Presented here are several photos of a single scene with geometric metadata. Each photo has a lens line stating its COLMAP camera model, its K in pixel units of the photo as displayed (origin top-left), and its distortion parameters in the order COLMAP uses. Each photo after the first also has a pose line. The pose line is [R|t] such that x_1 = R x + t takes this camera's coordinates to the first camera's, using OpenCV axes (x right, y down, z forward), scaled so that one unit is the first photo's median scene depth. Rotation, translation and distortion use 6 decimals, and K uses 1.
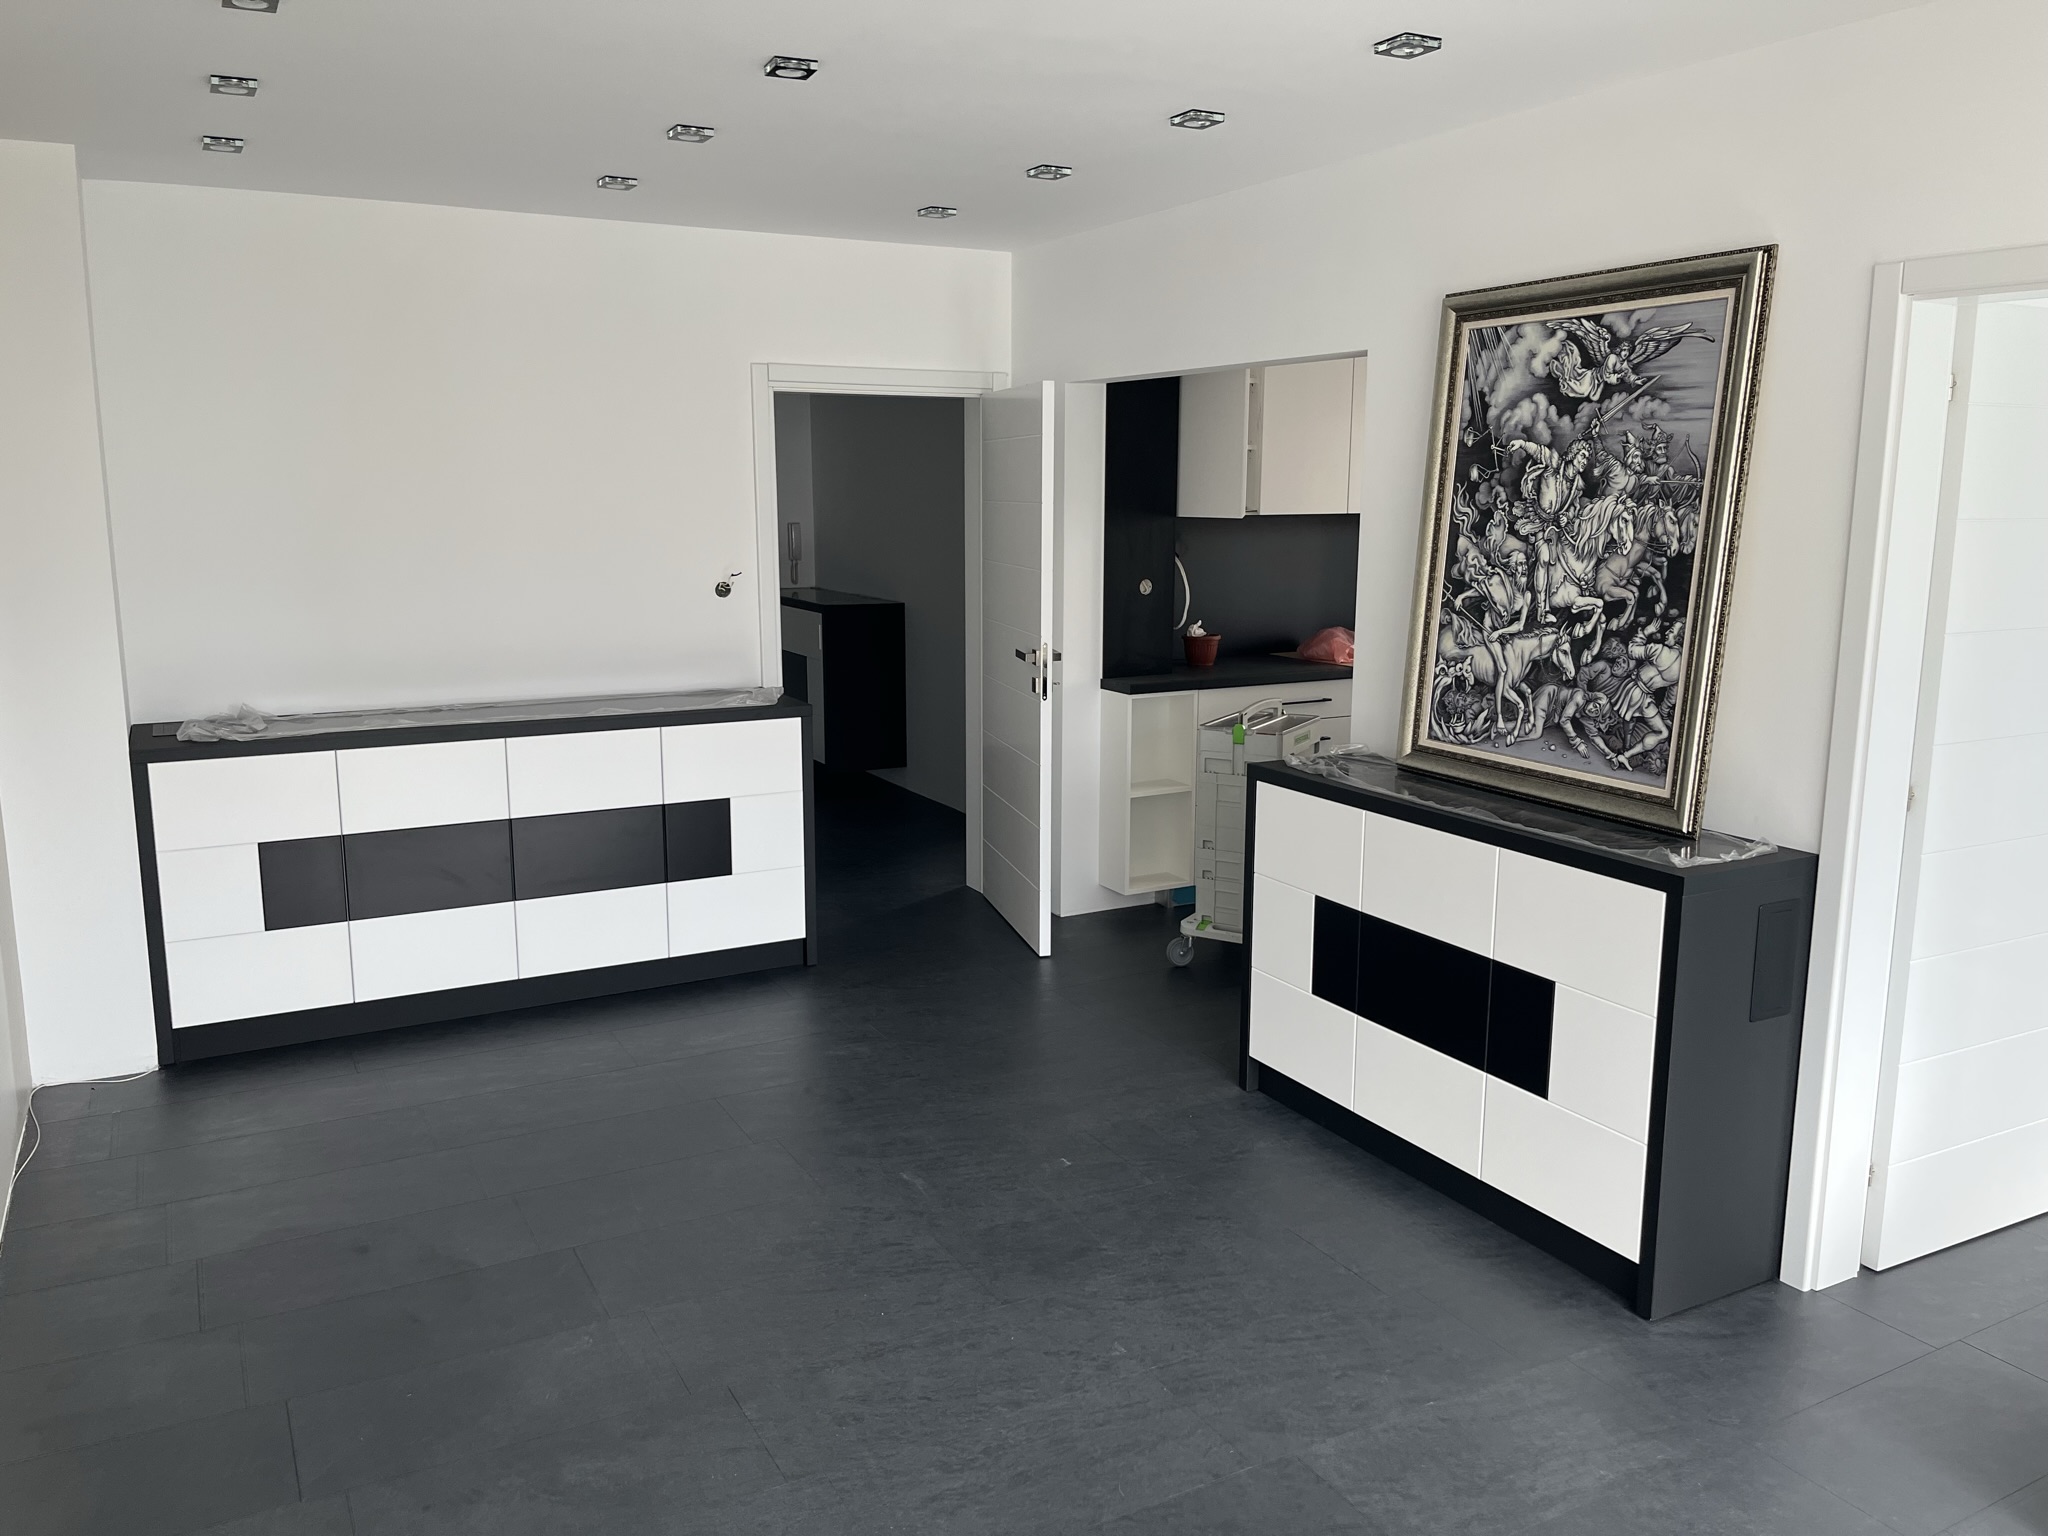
lens RADIAL K [[1541.2, 0, 1013.4], [0, 1541.2, 757.2], [0, 0, 1]] dist [0.067031, -0.074648]
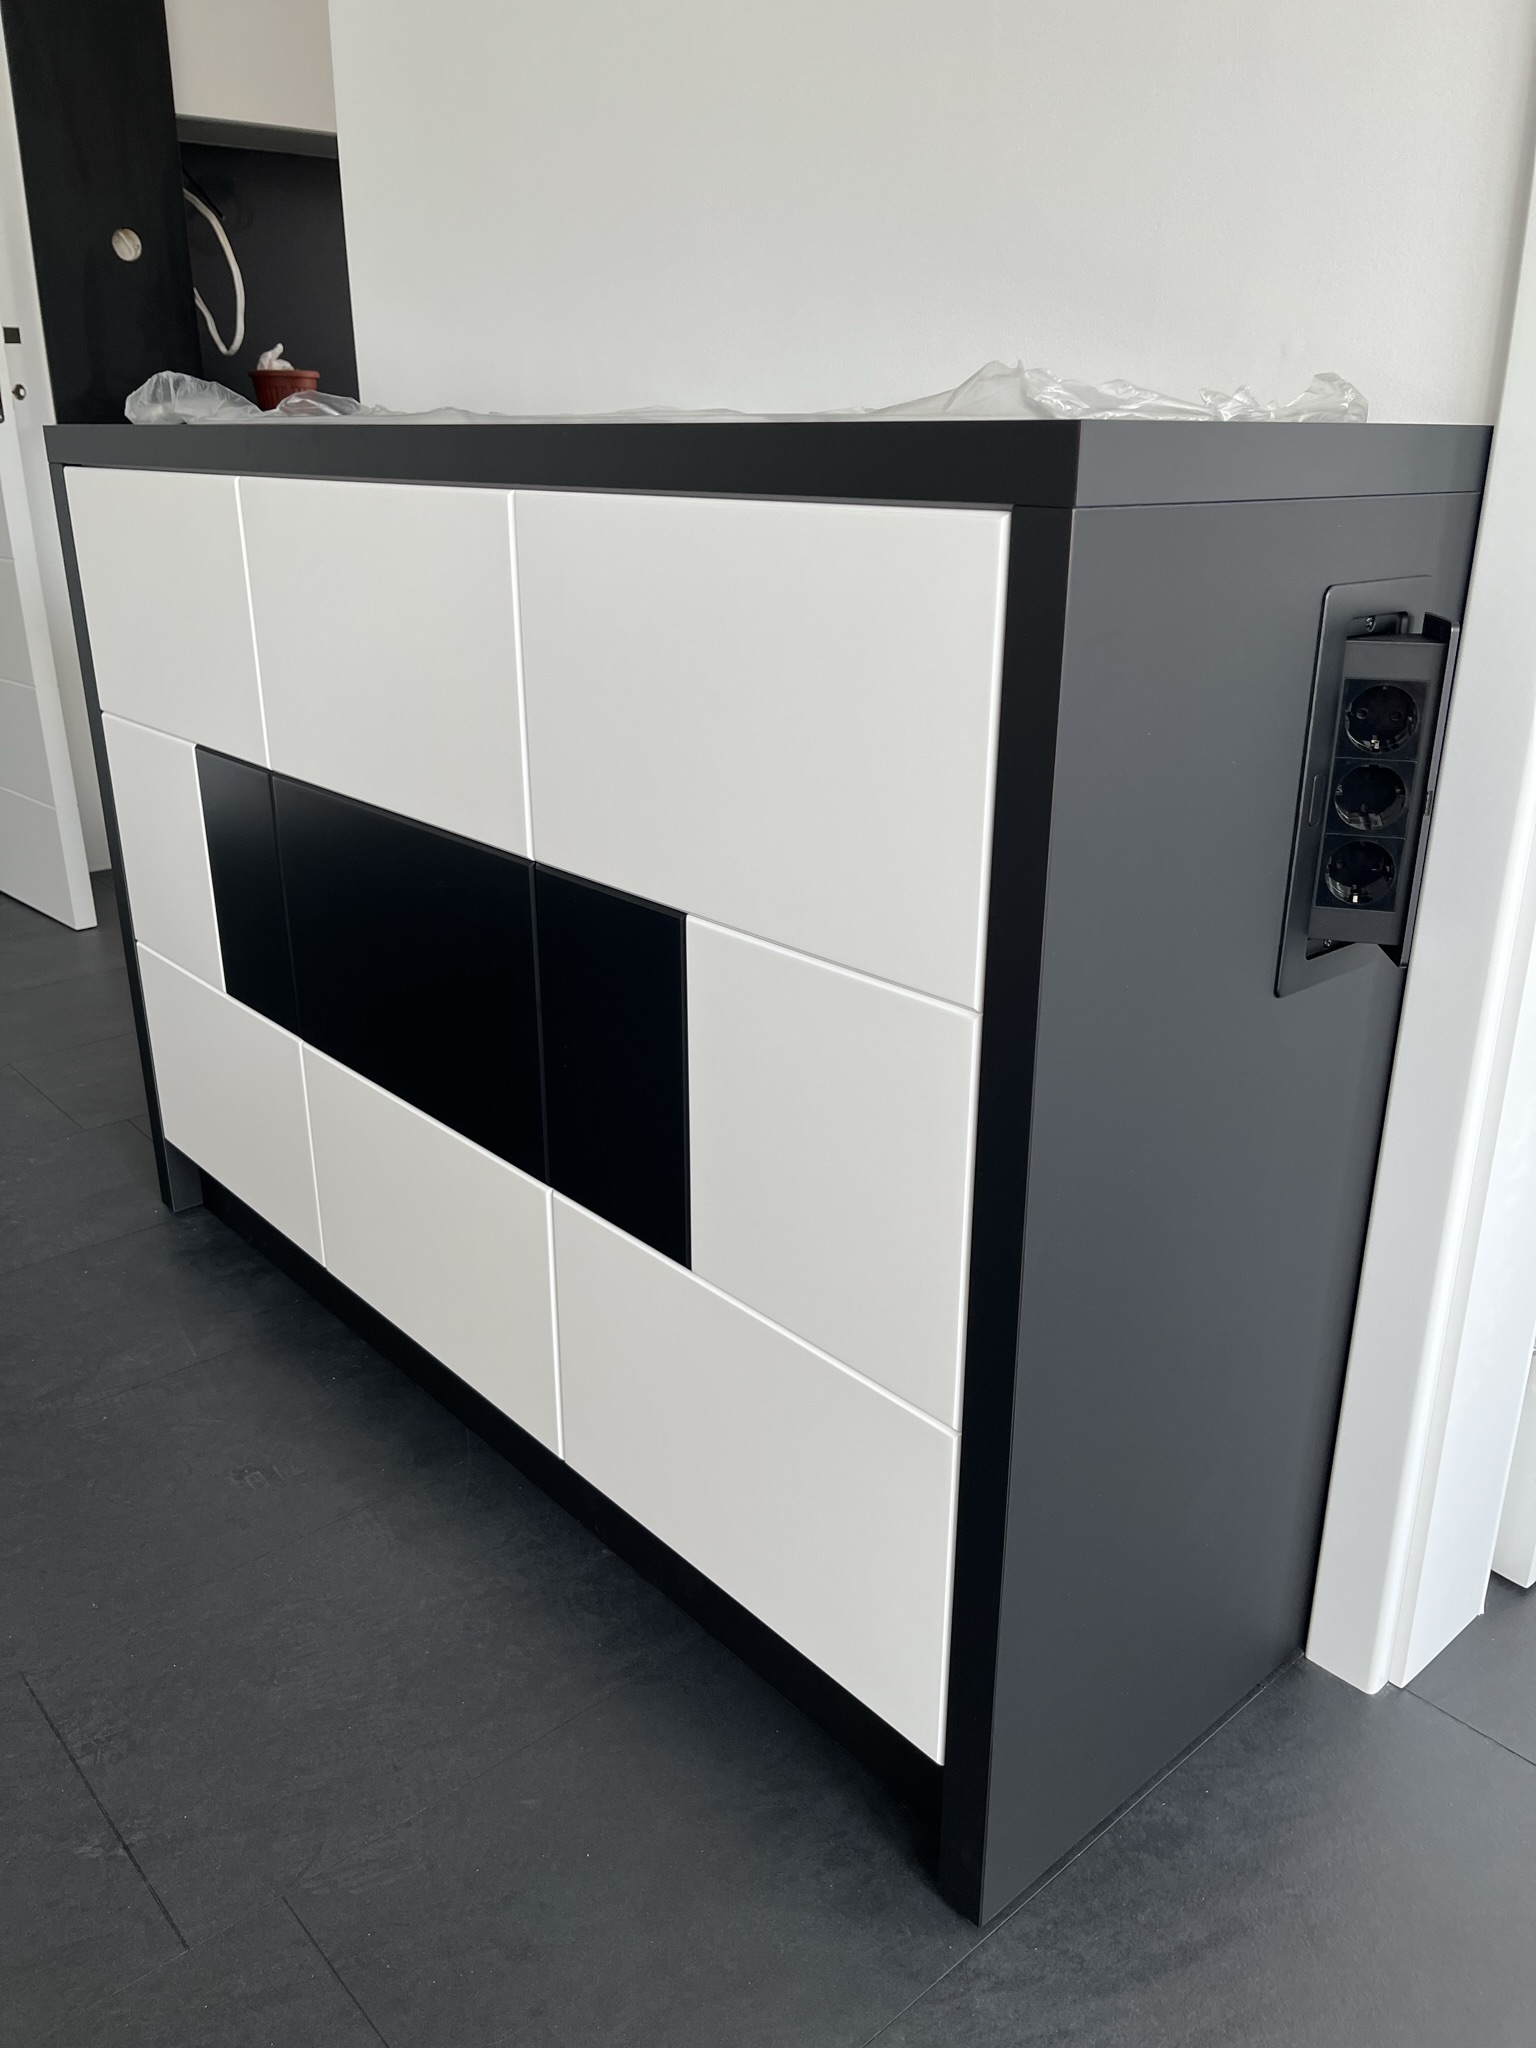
lens RADIAL K [[1547.0, 0, 784.8], [0, 1547.0, 1028.6], [0, 0, 1]] dist [0.070758, -0.098585]
pose [[0.972140, -0.078488, 0.220870, 0.260380], [0.036717, 0.981631, 0.187223, 0.096607], [-0.231508, -0.173897, 0.957165, 0.609691]]
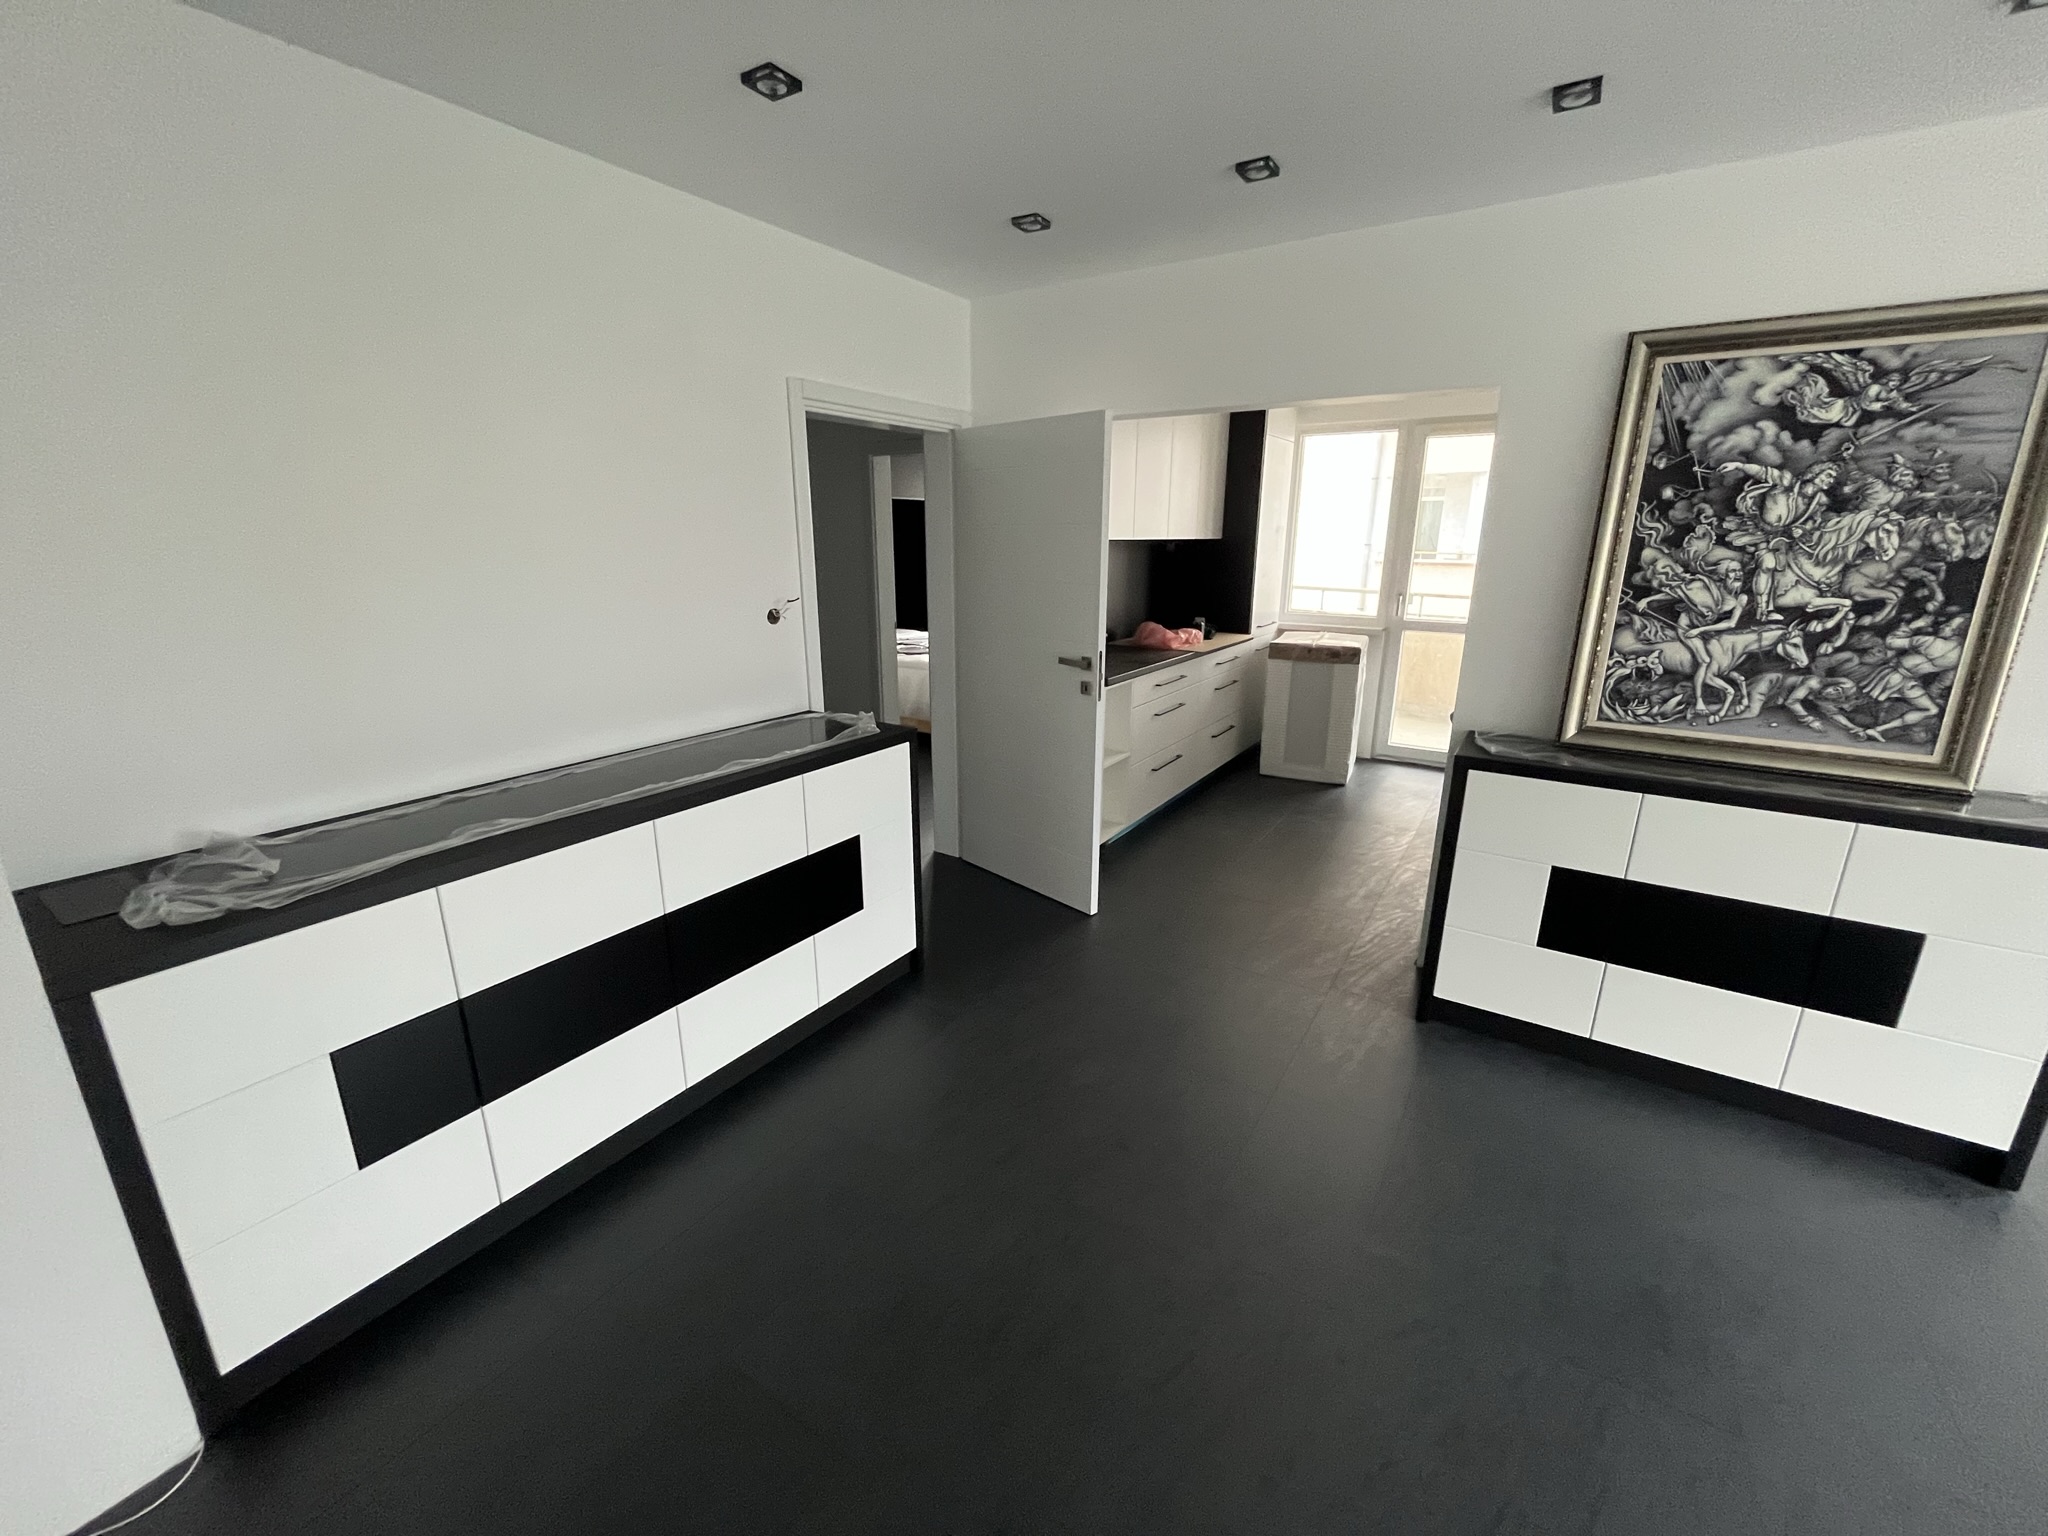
lens RADIAL K [[821.5, 0, 1025.0], [0, 821.5, 762.1], [0, 0, 1]] dist [0.000255, -0.002202]
pose [[0.879130, -0.127669, 0.459164, -0.444361], [0.082909, 0.989730, 0.116450, -0.096532], [-0.469316, -0.064306, 0.880686, 0.685270]]
